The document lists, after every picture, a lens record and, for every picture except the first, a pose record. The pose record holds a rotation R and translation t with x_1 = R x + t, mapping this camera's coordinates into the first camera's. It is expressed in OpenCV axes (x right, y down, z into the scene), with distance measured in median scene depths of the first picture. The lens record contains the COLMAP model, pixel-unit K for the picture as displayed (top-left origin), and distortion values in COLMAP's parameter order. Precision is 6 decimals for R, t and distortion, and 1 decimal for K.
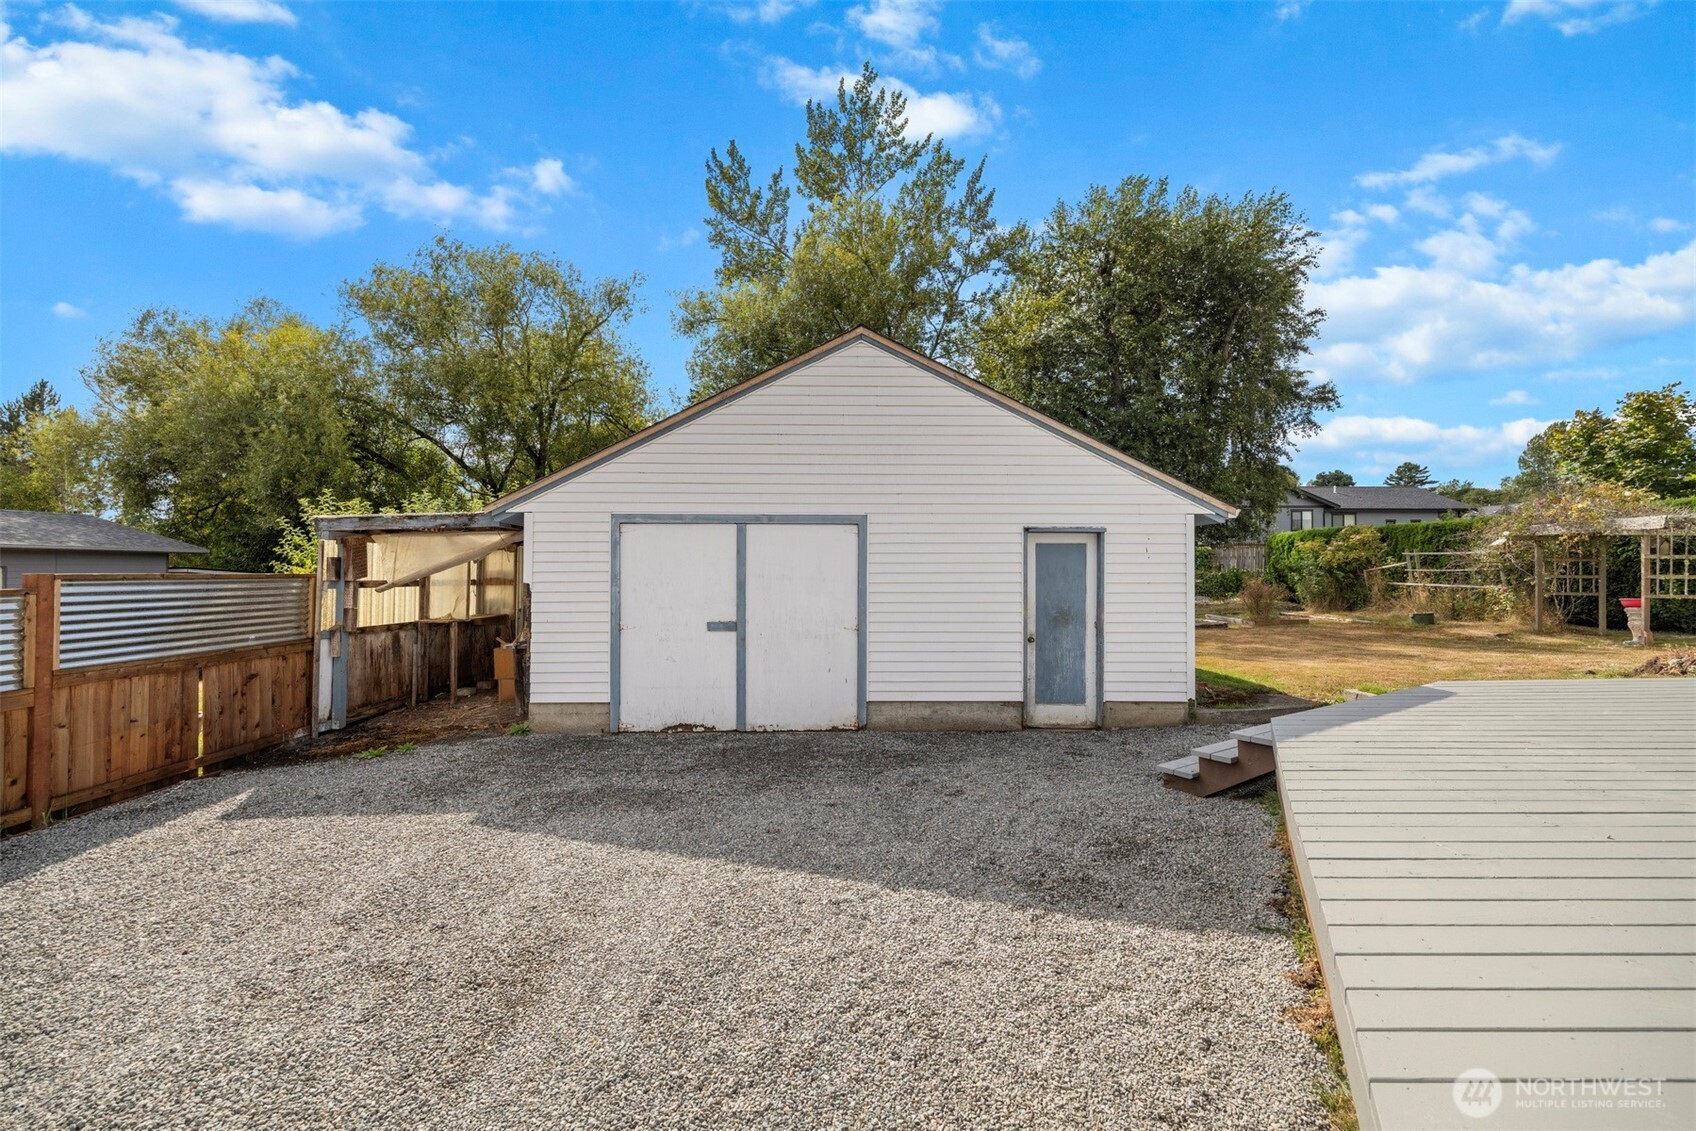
lens RADIAL K [[683.7, 0, 840.3], [0, 683.7, 562.5], [0, 0, 1]] dist [0.008940, -0.000164]
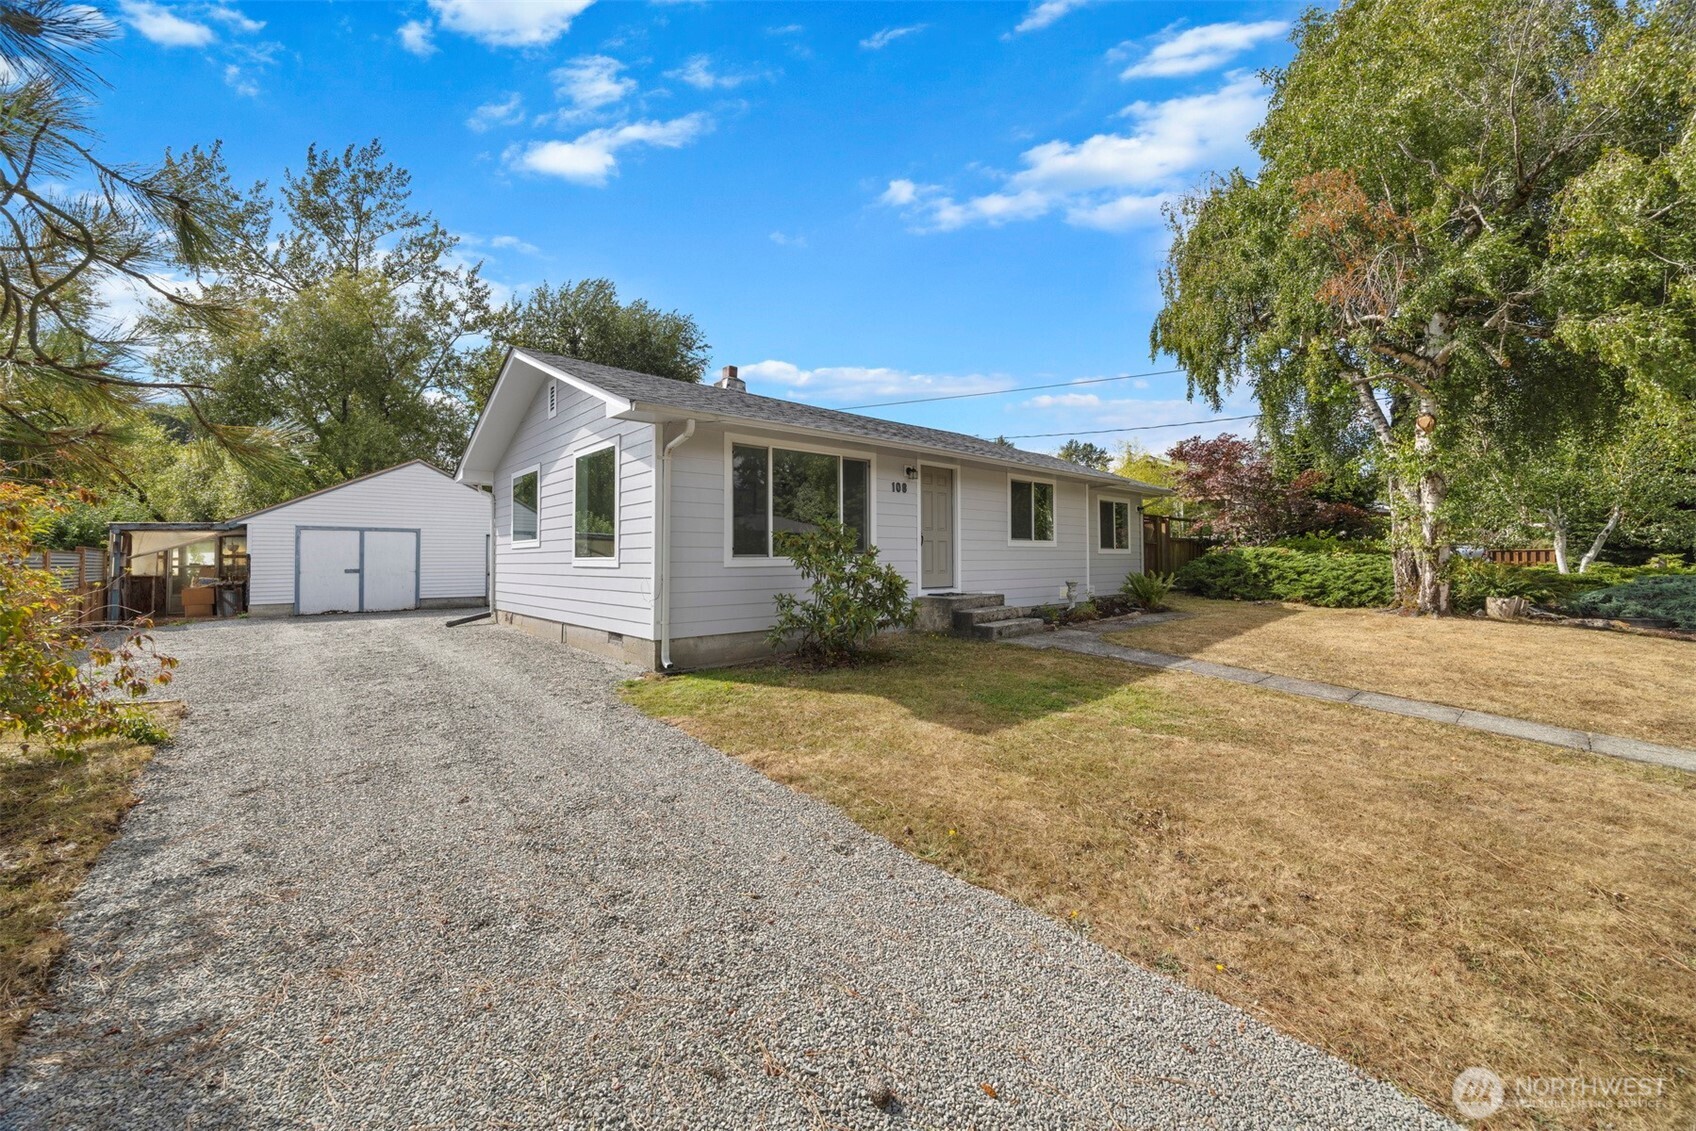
lens RADIAL K [[591.9, 0, 844.0], [0, 591.9, 540.7], [0, 0, 1]] dist [-0.020320, 0.000081]
pose [[0.718709, 0.014232, 0.695165, -0.366278], [-0.003954, 0.999858, -0.016382, 0.008827], [-0.695299, 0.009025, 0.718664, -1.819829]]
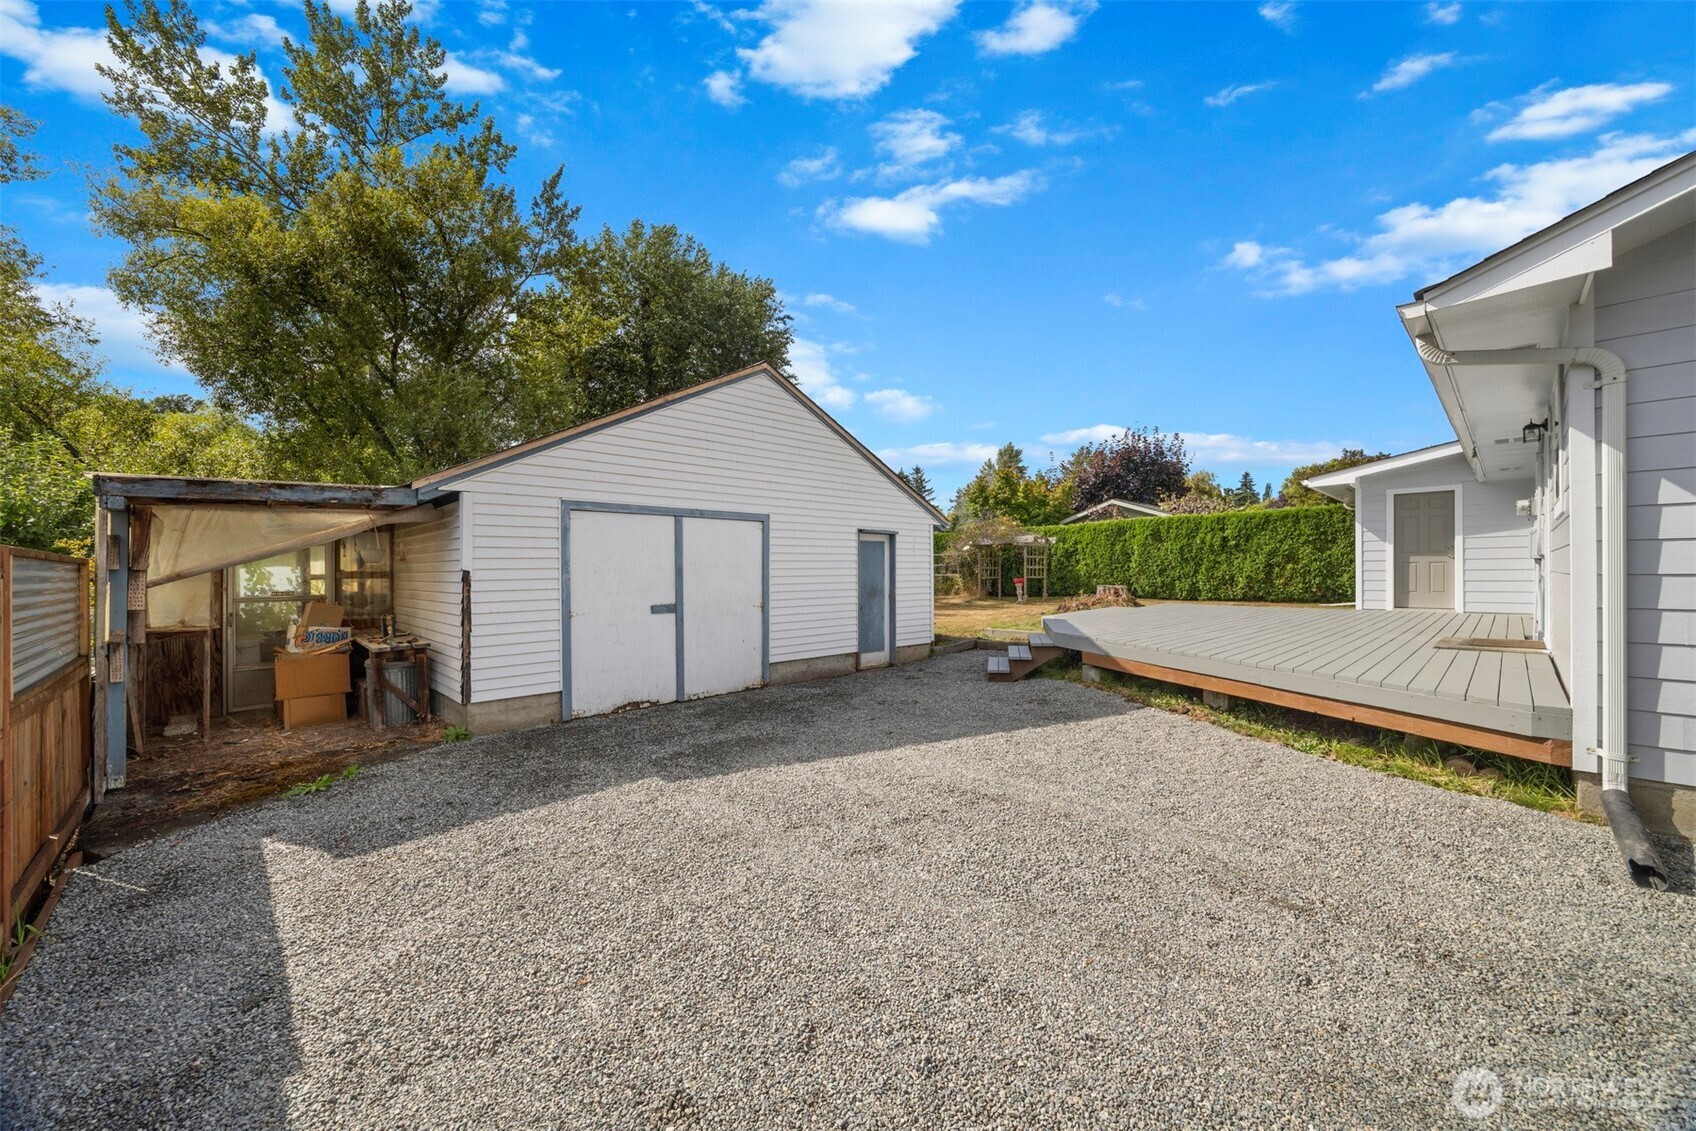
lens RADIAL K [[644.1, 0, 853.8], [0, 644.1, 569.3], [0, 0, 1]] dist [-0.002429, -0.000396]
pose [[0.725650, -0.005091, 0.688045, -0.660519], [0.000649, 0.999977, 0.006715, 0.022927], [-0.688064, -0.004426, 0.725637, 0.038765]]
